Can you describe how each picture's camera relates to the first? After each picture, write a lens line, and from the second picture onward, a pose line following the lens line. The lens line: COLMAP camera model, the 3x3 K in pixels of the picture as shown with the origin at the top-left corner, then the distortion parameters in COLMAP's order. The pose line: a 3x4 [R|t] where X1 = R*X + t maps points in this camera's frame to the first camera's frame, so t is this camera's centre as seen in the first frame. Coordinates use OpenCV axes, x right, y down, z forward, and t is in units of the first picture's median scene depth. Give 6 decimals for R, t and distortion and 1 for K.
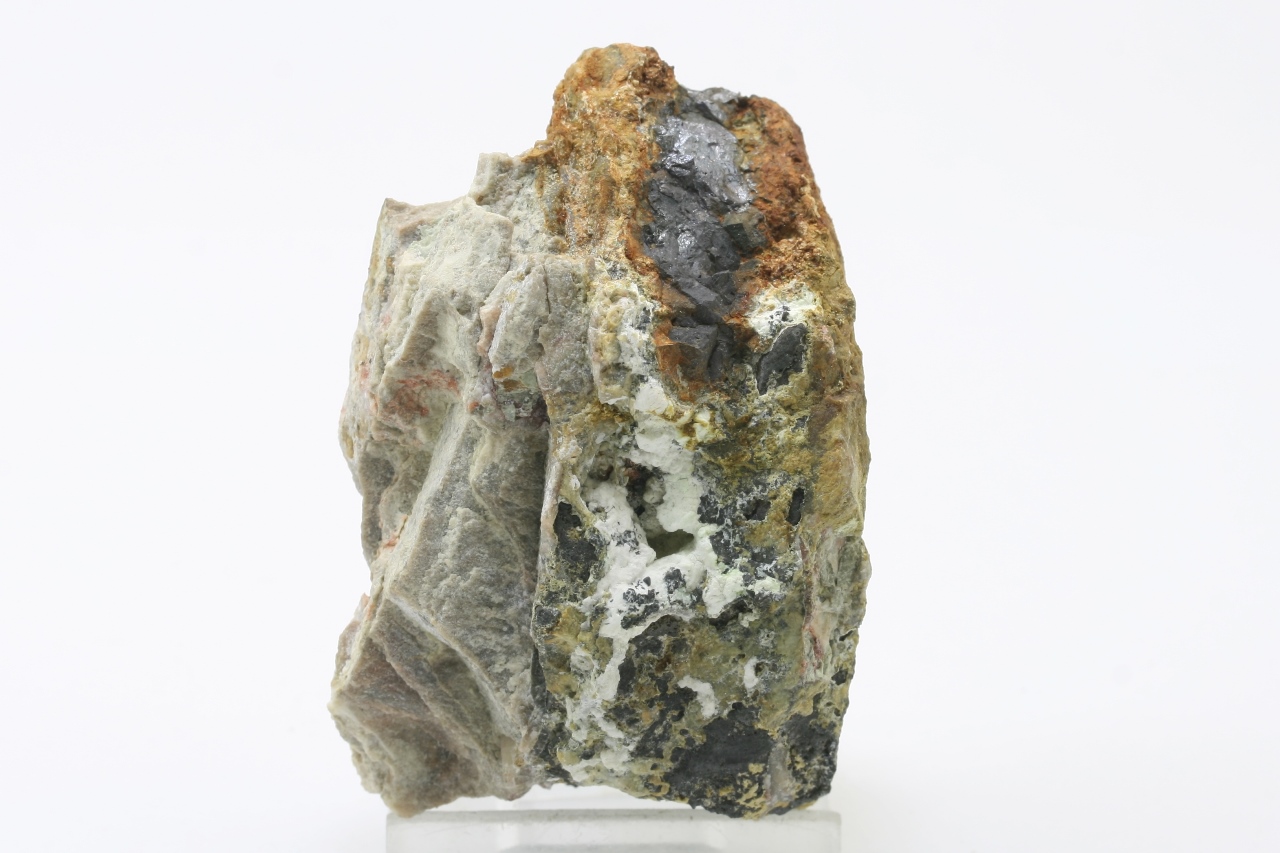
lens RADIAL K [[5095.2, 0, 640.0], [0, 5095.2, 426.5], [0, 0, 1]] dist [0.039820, 0.589638]
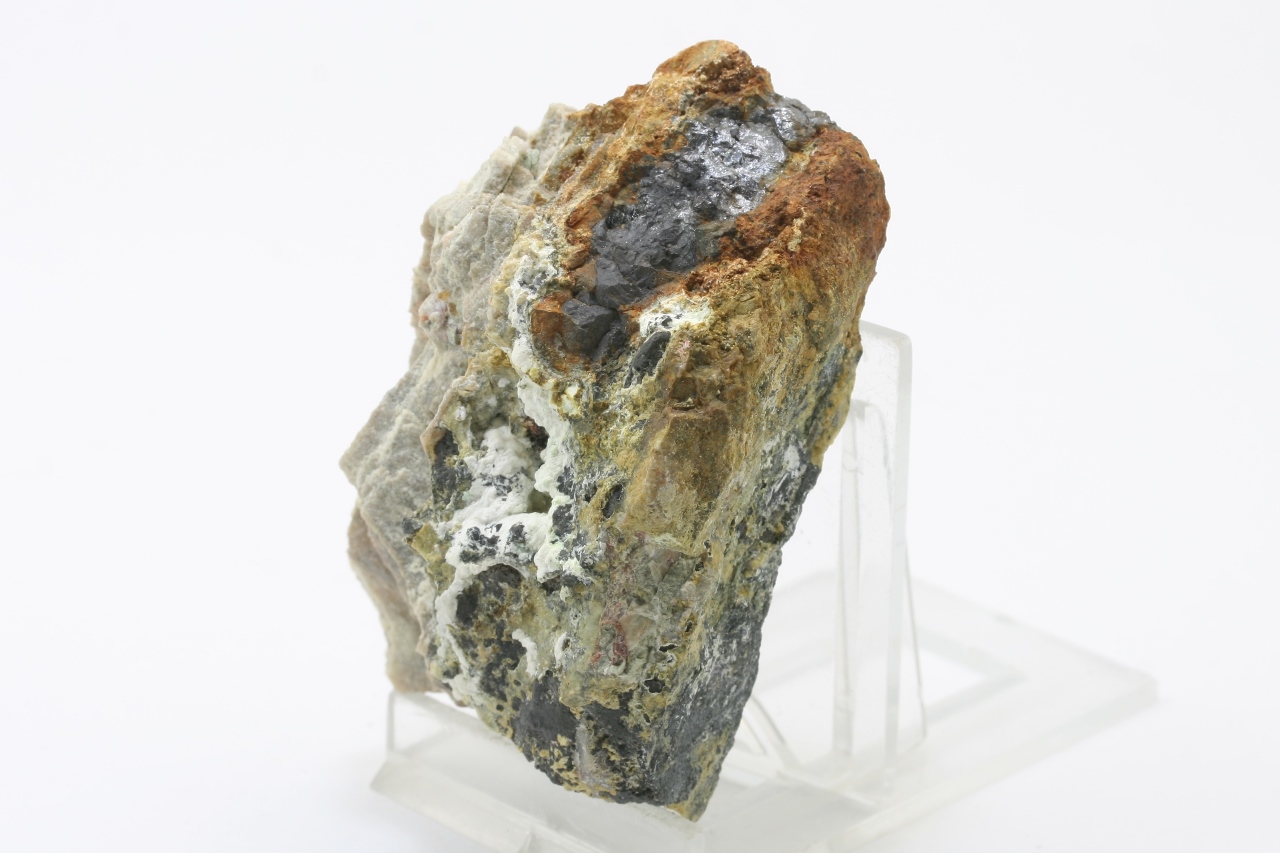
lens RADIAL K [[5095.2, 0, 640.0], [0, 5095.2, 426.5], [0, 0, 1]] dist [0.039820, 0.589638]
pose [[0.682993, 0.287400, -0.671507, 0.710238], [-0.291830, 0.950143, 0.109832, -0.111330], [0.669594, 0.120951, 0.732813, 0.251159]]
